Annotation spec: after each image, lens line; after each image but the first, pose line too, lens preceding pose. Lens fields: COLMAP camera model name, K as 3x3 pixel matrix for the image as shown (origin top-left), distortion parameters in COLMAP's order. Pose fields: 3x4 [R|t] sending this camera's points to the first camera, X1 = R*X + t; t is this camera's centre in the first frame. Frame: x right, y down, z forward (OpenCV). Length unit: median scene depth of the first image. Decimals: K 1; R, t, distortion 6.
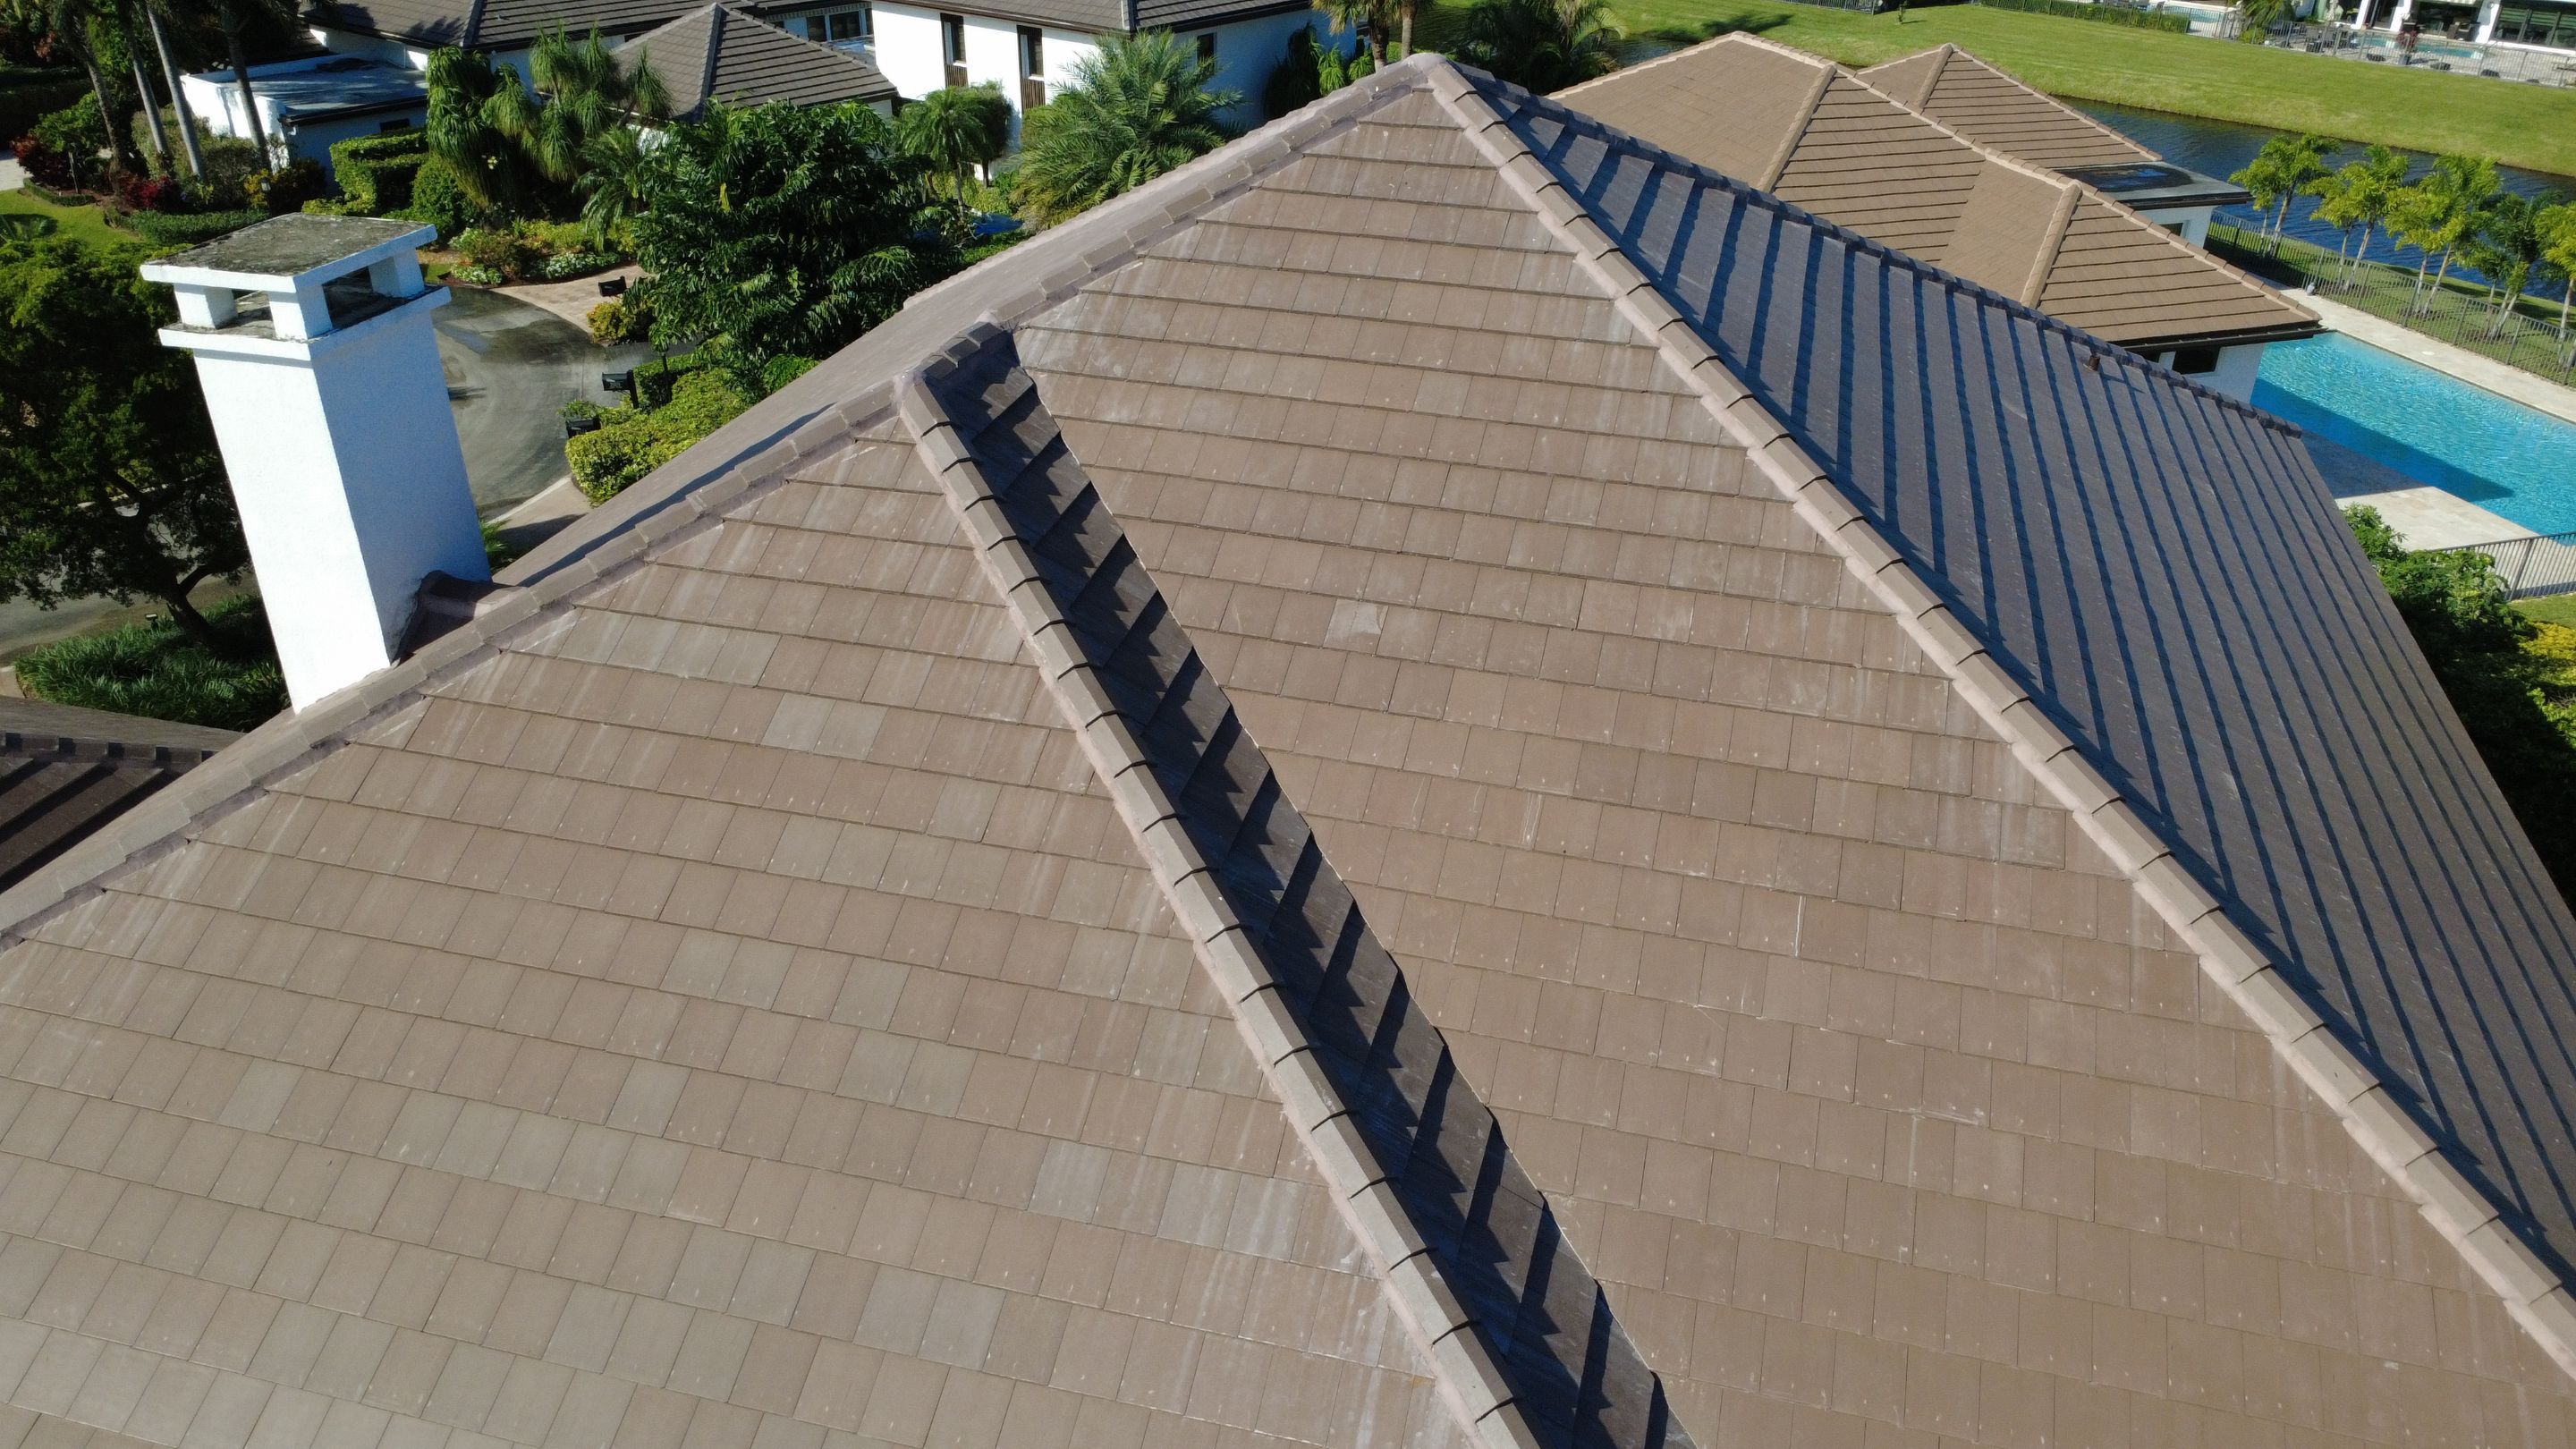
lens RADIAL K [[1874.9, 0, 1280.6], [0, 1874.9, 732.6], [0, 0, 1]] dist [-0.002624, 0.002409]
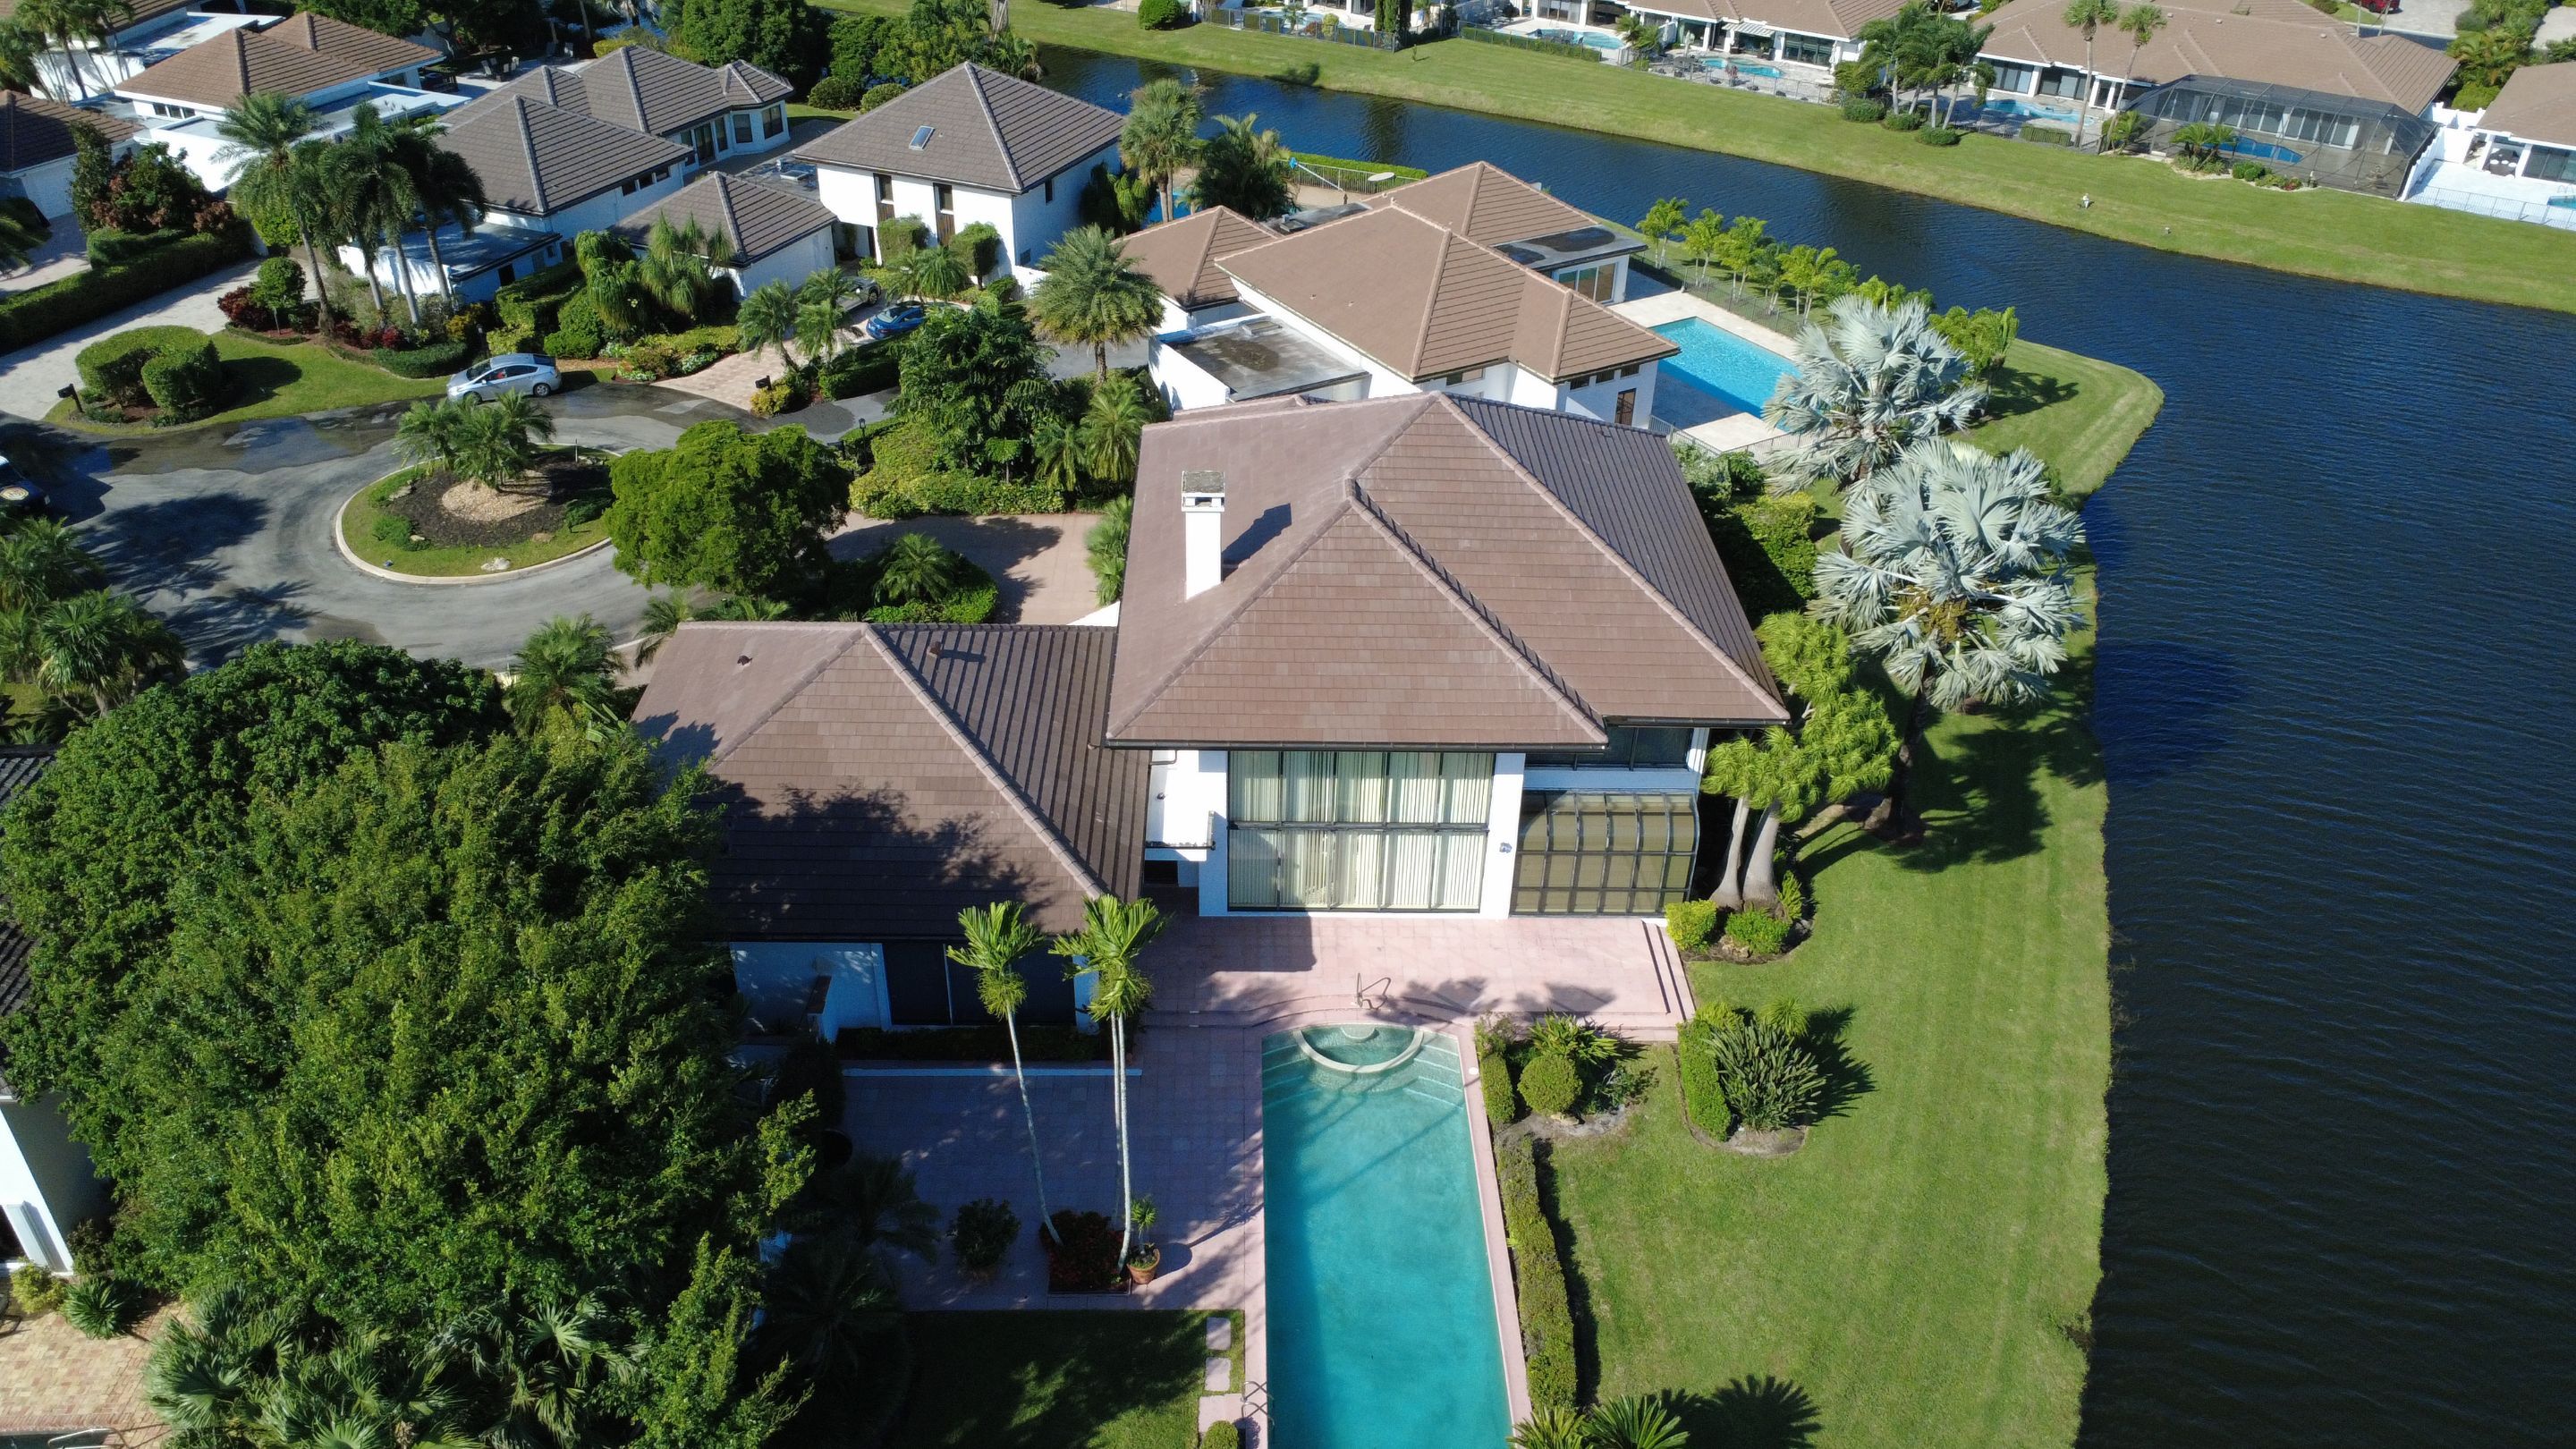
lens RADIAL K [[1876.2, 0, 1288.0], [0, 1876.2, 724.5], [0, 0, 1]] dist [0.003242, -0.000006]
pose [[0.960056, -0.140439, 0.242012, -0.390834], [0.124403, 0.988970, 0.080393, -0.011967], [-0.250633, -0.047075, 0.966937, -0.839464]]
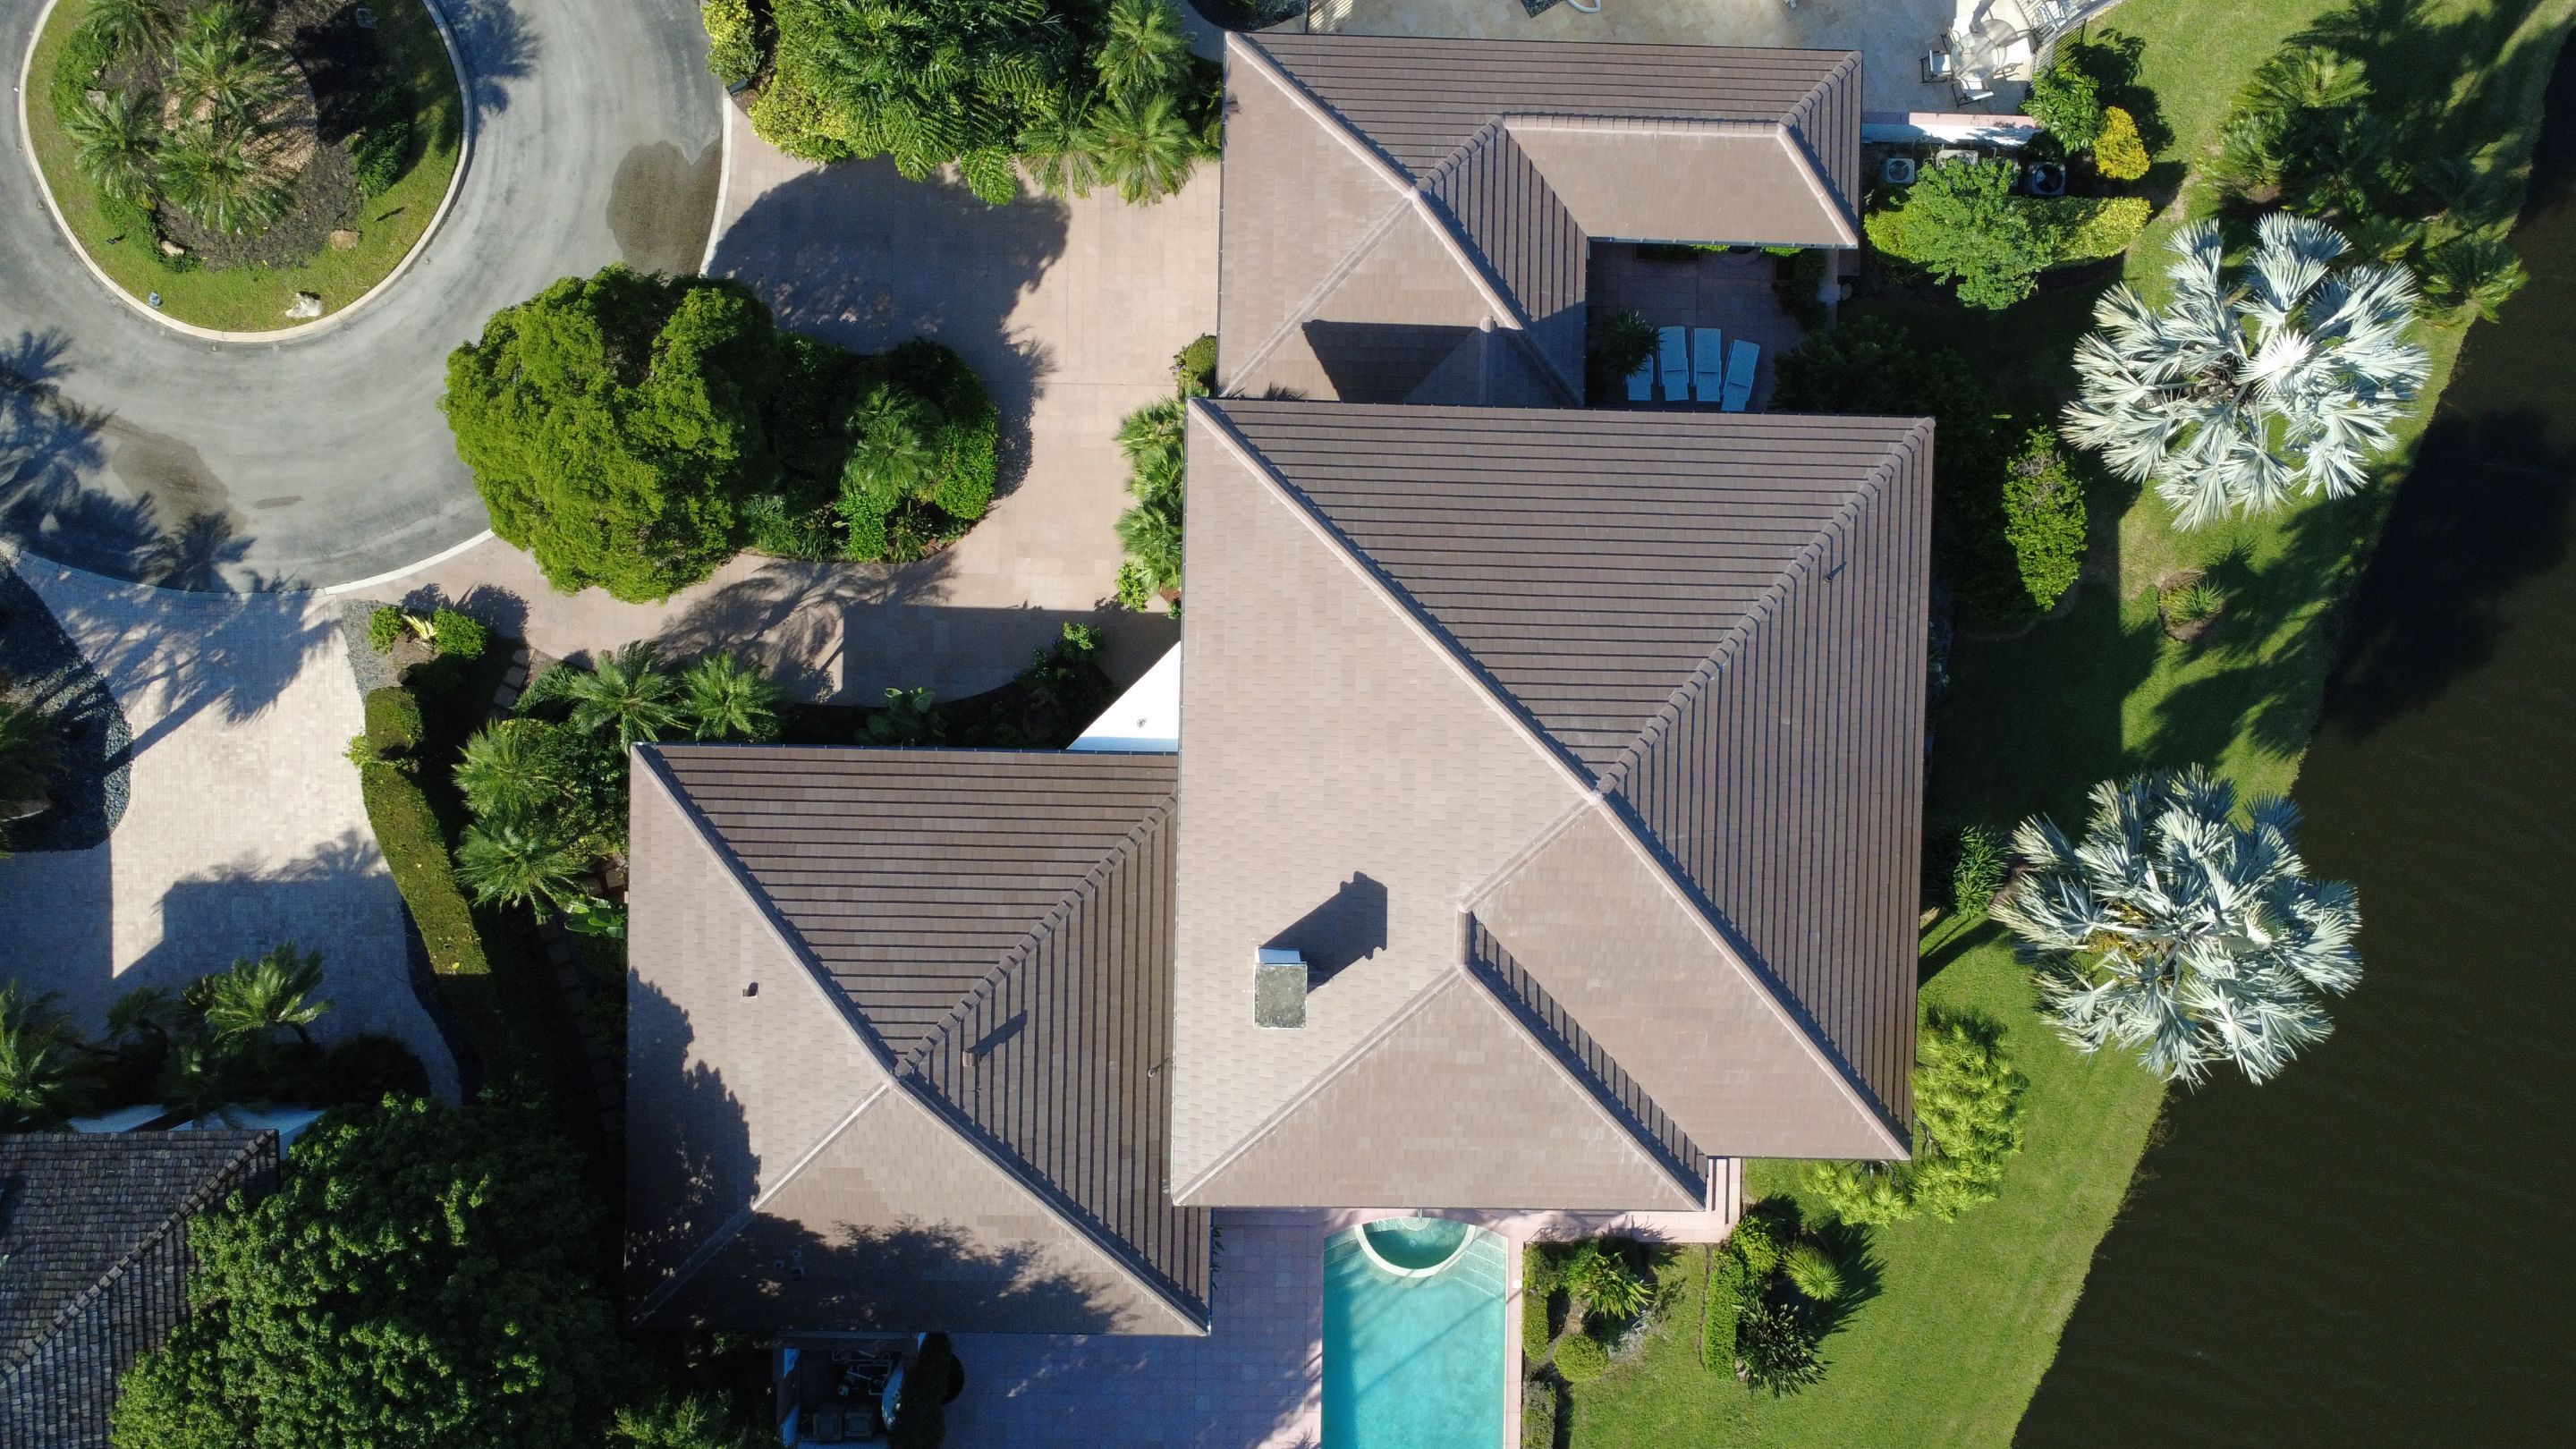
lens RADIAL K [[1876.2, 0, 1288.0], [0, 1876.2, 724.5], [0, 0, 1]] dist [0.003242, -0.000006]
pose [[0.969386, -0.245024, 0.015972, -0.124229], [0.101015, 0.457242, 0.883587, -0.941435], [-0.223803, -0.854923, 0.467995, -0.040423]]
